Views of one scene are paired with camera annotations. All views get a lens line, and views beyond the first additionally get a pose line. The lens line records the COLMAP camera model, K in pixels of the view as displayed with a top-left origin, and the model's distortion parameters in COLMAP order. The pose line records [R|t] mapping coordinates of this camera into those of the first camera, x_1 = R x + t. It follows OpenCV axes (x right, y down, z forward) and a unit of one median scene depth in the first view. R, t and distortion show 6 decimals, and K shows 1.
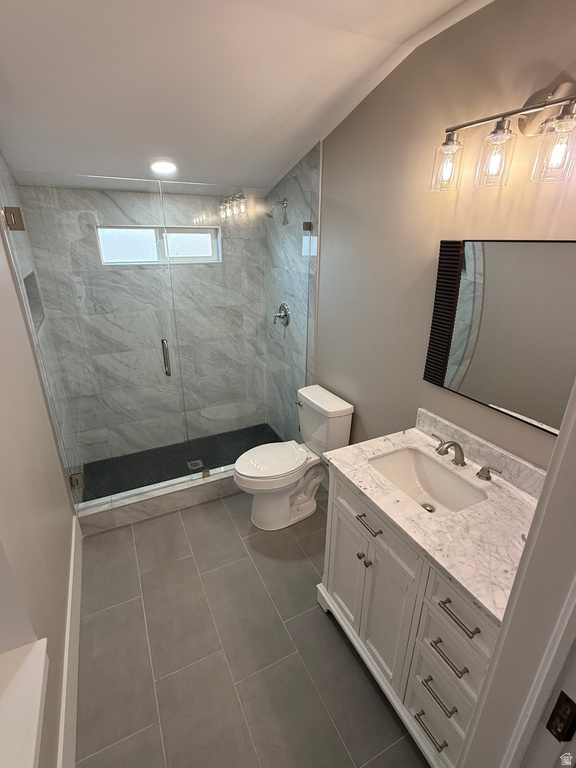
lens RADIAL K [[368.6, 0, 289.1], [0, 368.6, 384.4], [0, 0, 1]] dist [0.001521, -0.000845]
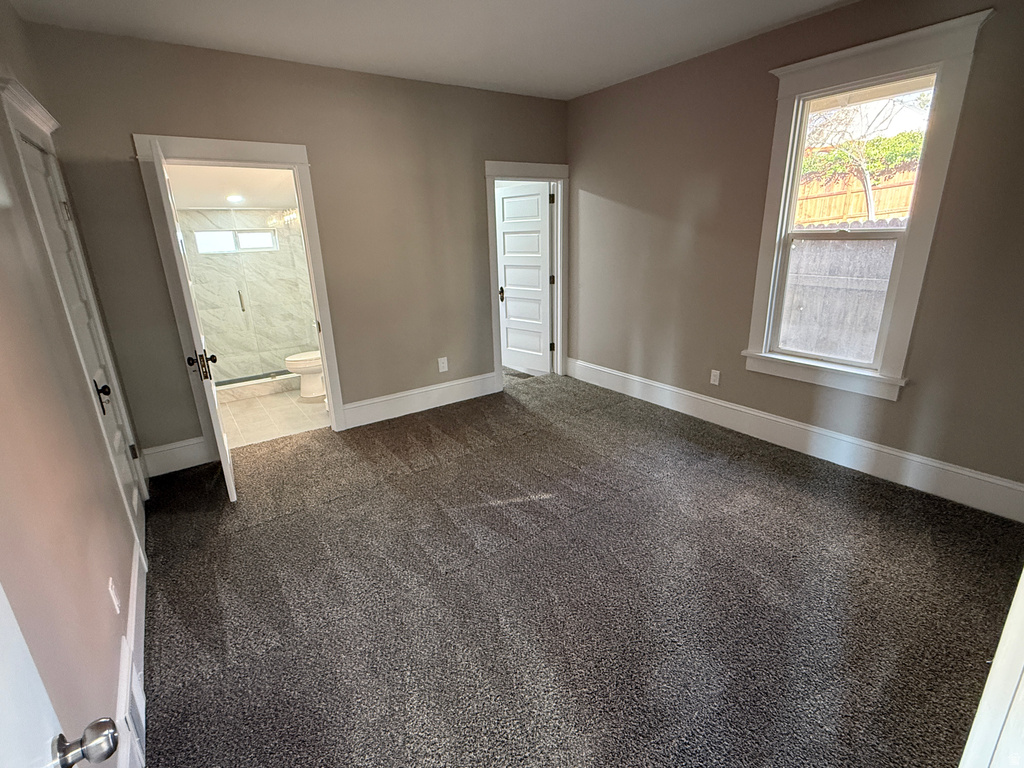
lens RADIAL K [[491.4, 0, 510.0], [0, 491.4, 384.0], [0, 0, 1]] dist [0.001521, -0.000845]
pose [[0.987735, -0.077231, 0.135705, 0.487875], [0.086347, 0.994295, -0.062620, 0.478931], [-0.130094, 0.073570, 0.988768, -1.225546]]
